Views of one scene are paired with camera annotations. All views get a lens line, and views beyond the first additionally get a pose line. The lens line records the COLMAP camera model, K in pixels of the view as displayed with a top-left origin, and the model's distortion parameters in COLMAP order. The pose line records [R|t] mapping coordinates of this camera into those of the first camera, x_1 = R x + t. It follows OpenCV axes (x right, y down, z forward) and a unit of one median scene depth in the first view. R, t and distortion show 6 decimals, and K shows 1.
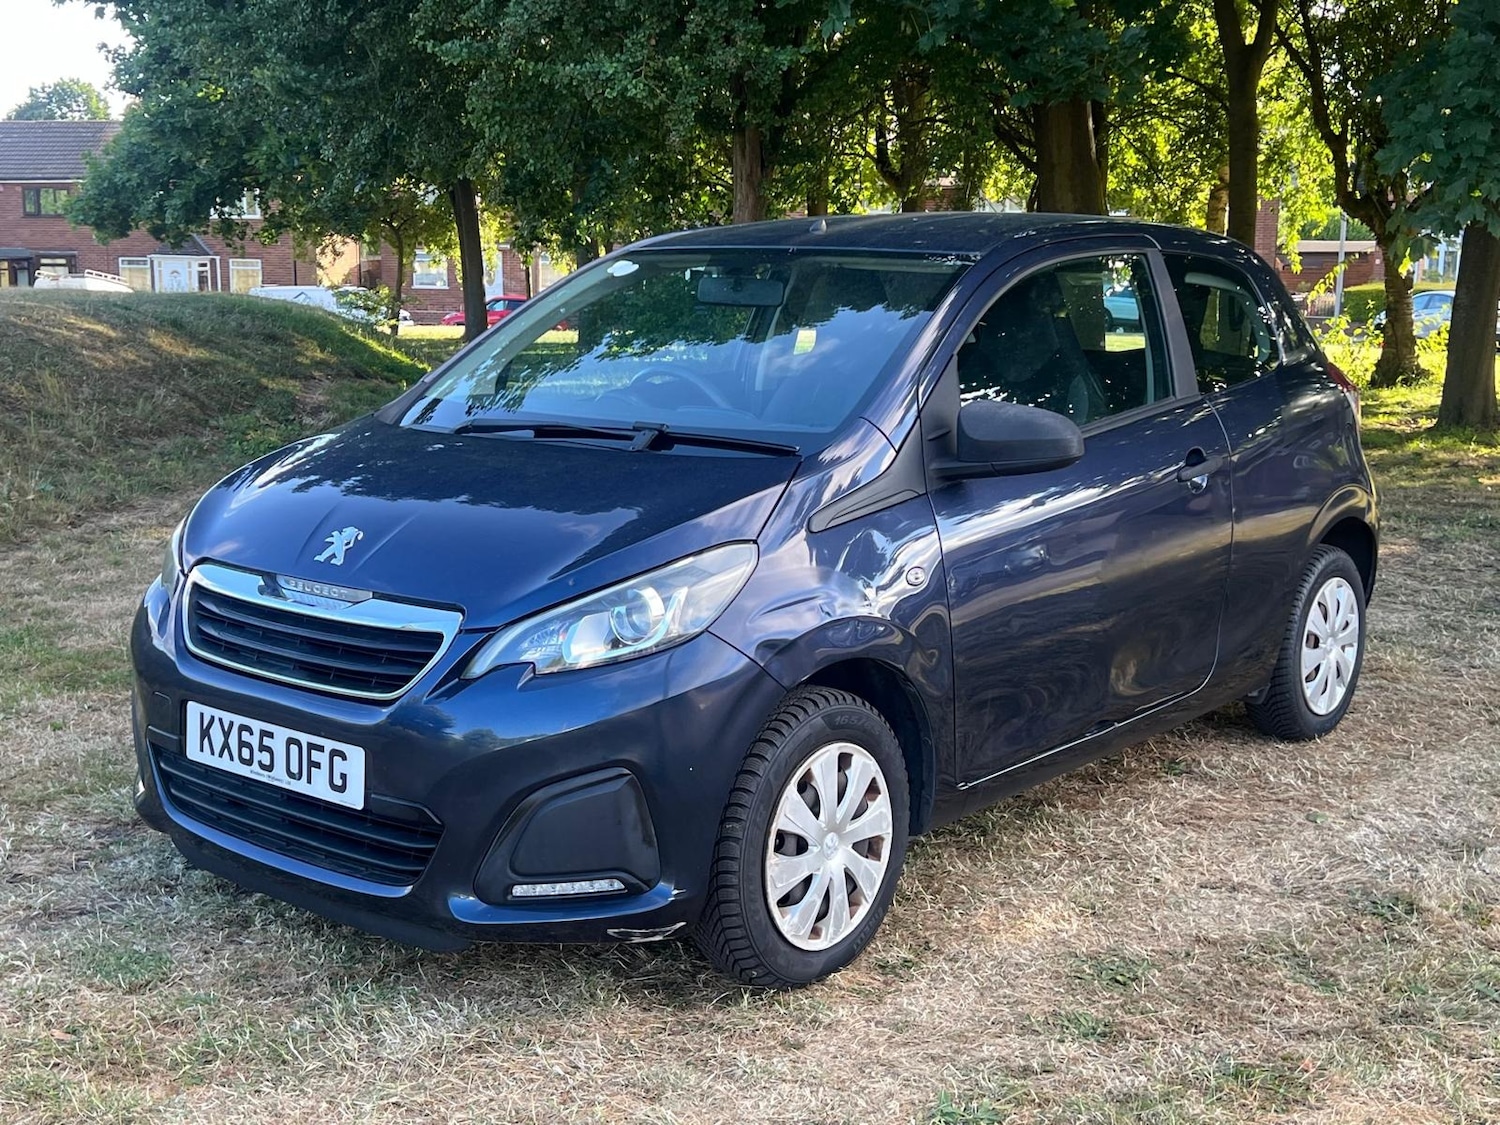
lens RADIAL K [[1750.8, 0, 761.4], [0, 1750.8, 559.0], [0, 0, 1]] dist [0.144400, -0.347010]
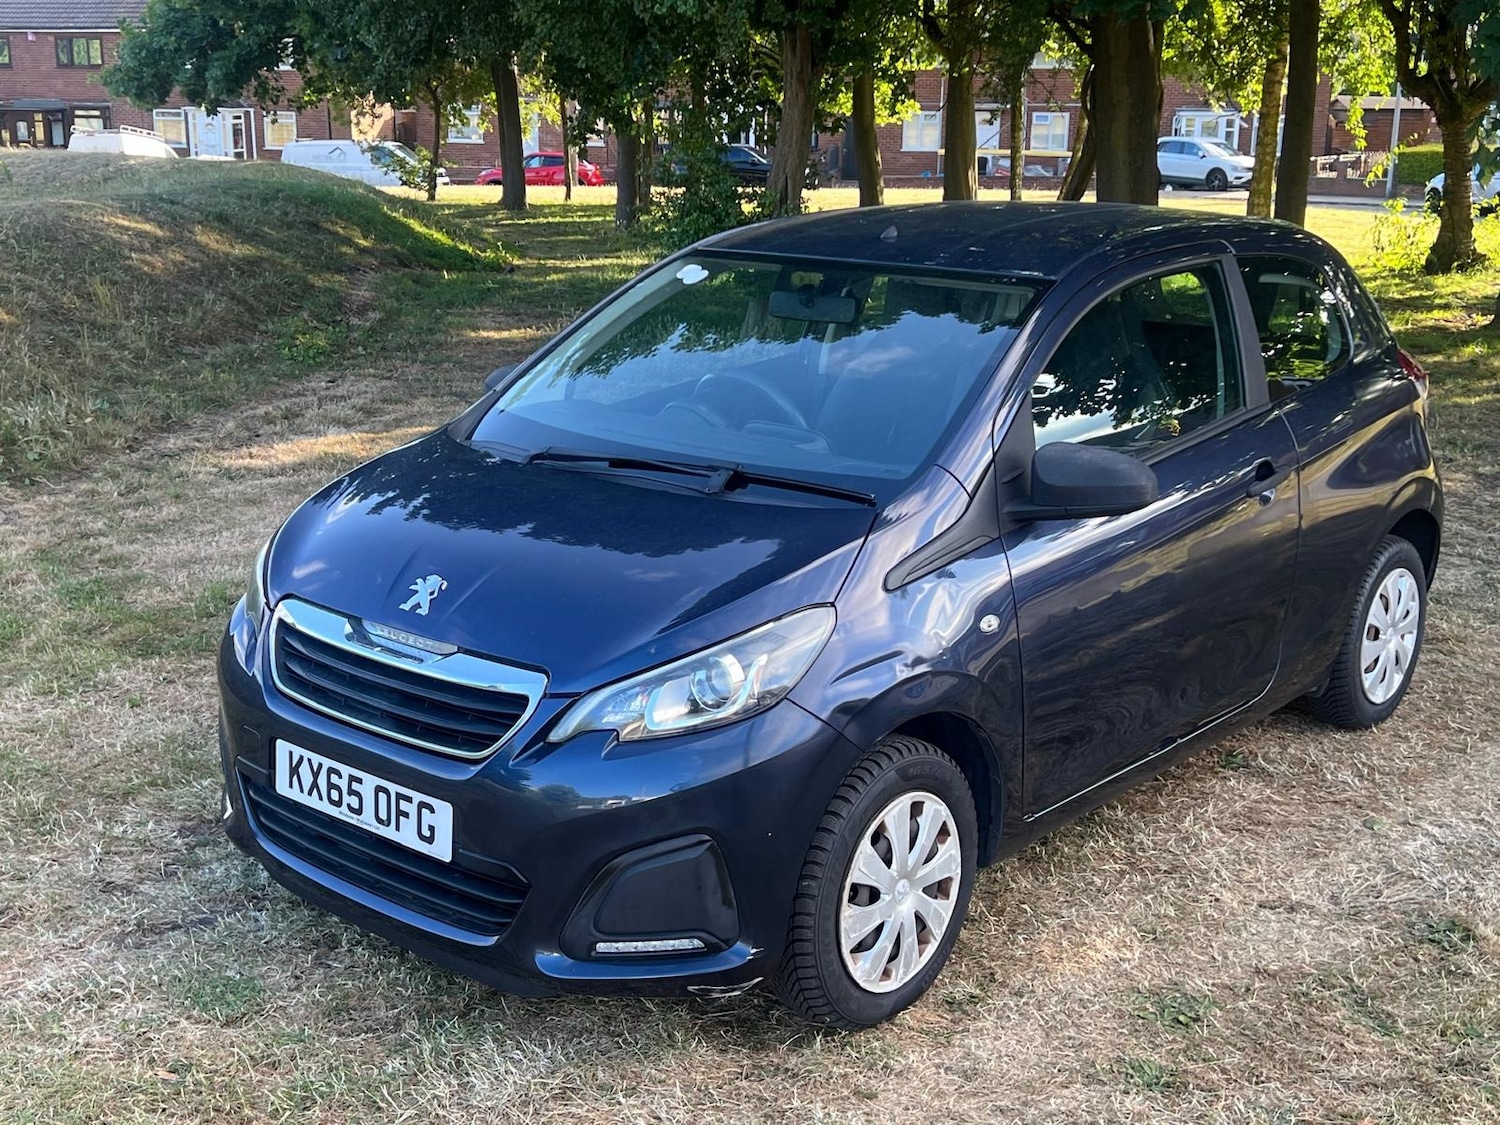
lens RADIAL K [[1750.8, 0, 761.4], [0, 1750.8, 559.0], [0, 0, 1]] dist [0.144400, -0.347010]
pose [[0.999736, 0.010509, -0.020447, -0.023172], [-0.008922, 0.997050, 0.076240, -0.105991], [0.021188, -0.076037, 0.996880, -0.008965]]
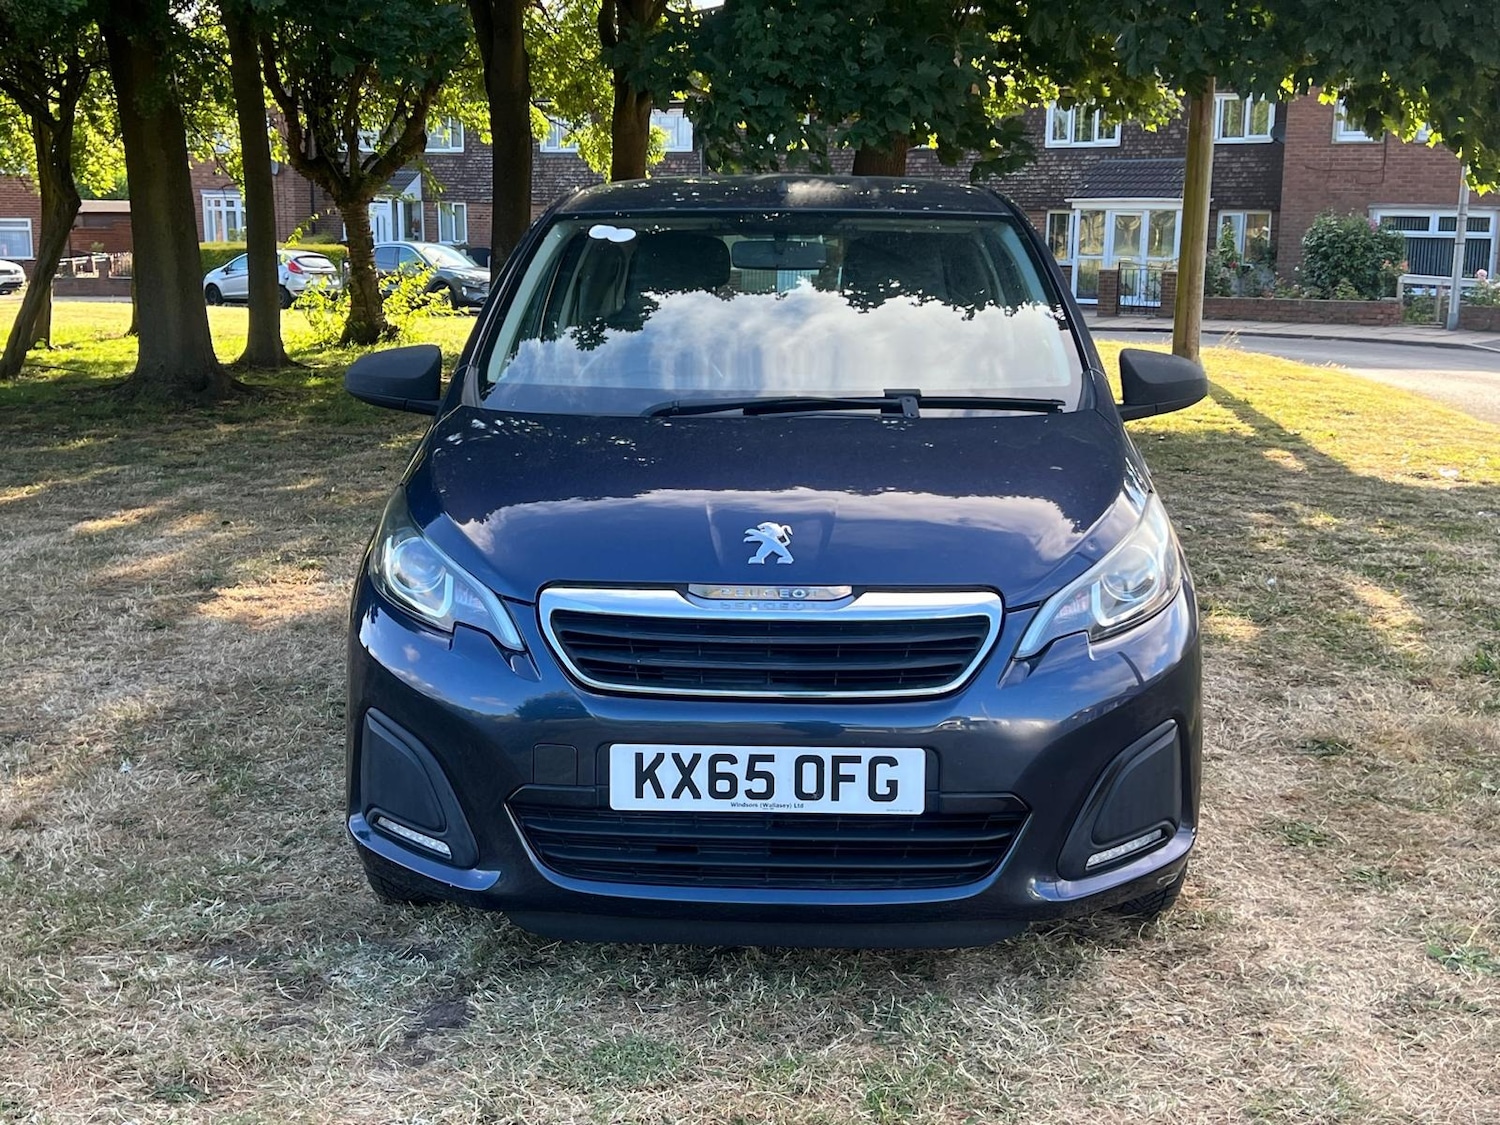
lens RADIAL K [[1750.8, 0, 761.4], [0, 1750.8, 559.0], [0, 0, 1]] dist [0.144400, -0.347010]
pose [[0.805947, -0.117161, 0.580278, -0.761749], [0.104663, 0.992979, 0.055122, -0.049409], [-0.582662, 0.016308, 0.812551, 0.264989]]
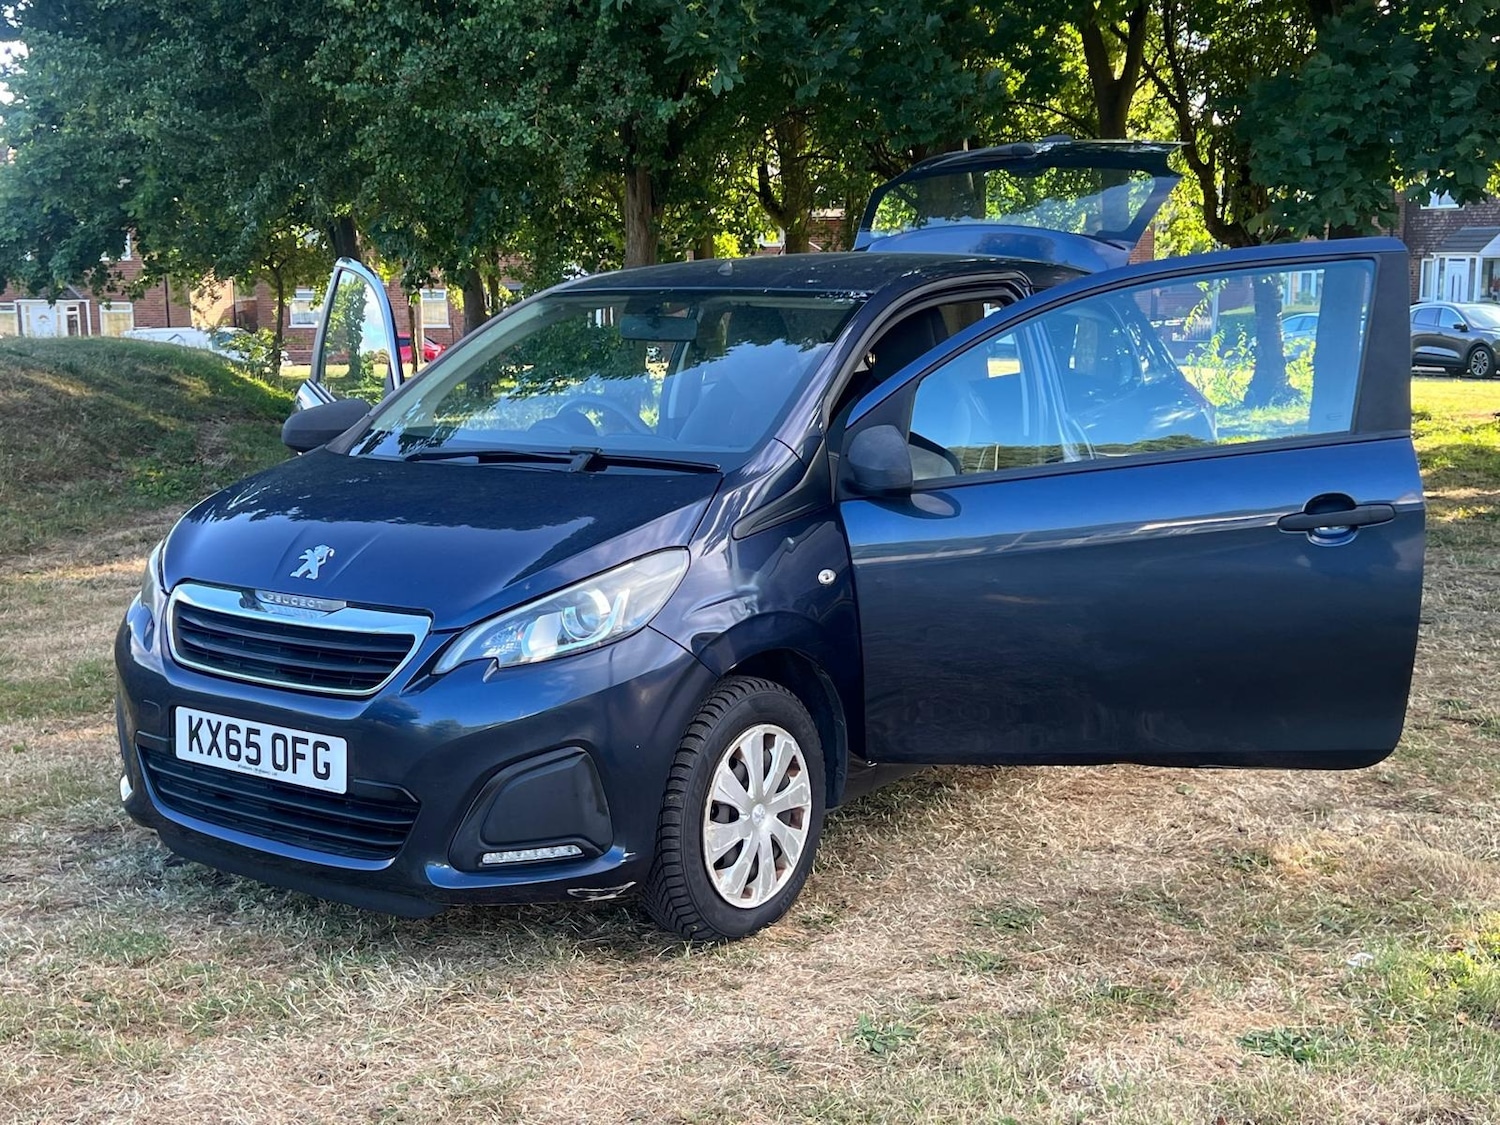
lens RADIAL K [[1755.3, 0, 750.0], [0, 1755.3, 562.5], [0, 0, 1]] dist [0.149311, -0.369659]
pose [[0.998143, -0.026163, 0.055018, -0.023904], [0.027082, 0.999505, -0.016021, 0.017874], [-0.054571, 0.017481, 0.998357, -0.136492]]
